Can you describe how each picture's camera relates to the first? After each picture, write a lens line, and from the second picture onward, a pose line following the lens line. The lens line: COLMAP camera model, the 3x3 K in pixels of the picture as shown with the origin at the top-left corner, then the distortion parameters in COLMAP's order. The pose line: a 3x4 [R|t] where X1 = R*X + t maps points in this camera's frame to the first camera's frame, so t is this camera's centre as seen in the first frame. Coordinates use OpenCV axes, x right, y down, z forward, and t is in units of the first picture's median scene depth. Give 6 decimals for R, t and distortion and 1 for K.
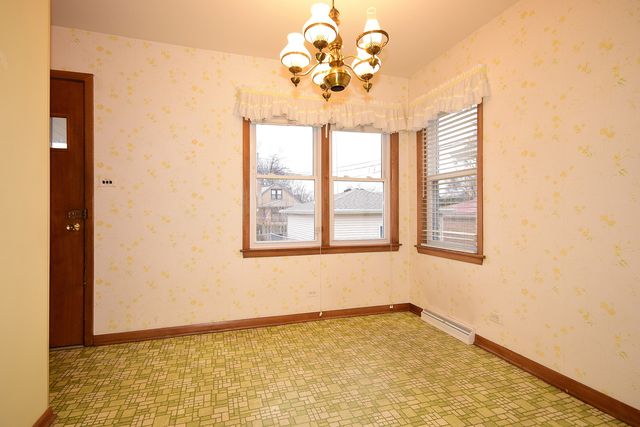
lens RADIAL K [[341.1, 0, 320.0], [0, 341.1, 213.5], [0, 0, 1]] dist [0.050250, 0.000293]
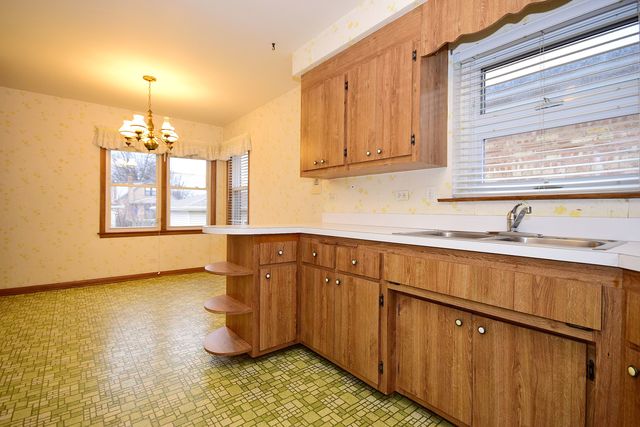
lens RADIAL K [[304.4, 0, 321.7], [0, 304.4, 212.3], [0, 0, 1]] dist [0.016680, -0.007984]
pose [[0.935408, 0.008101, 0.353477, 0.199732], [-0.010565, 0.999931, 0.005040, -0.002321], [-0.353412, -0.008449, 0.935429, -0.574653]]
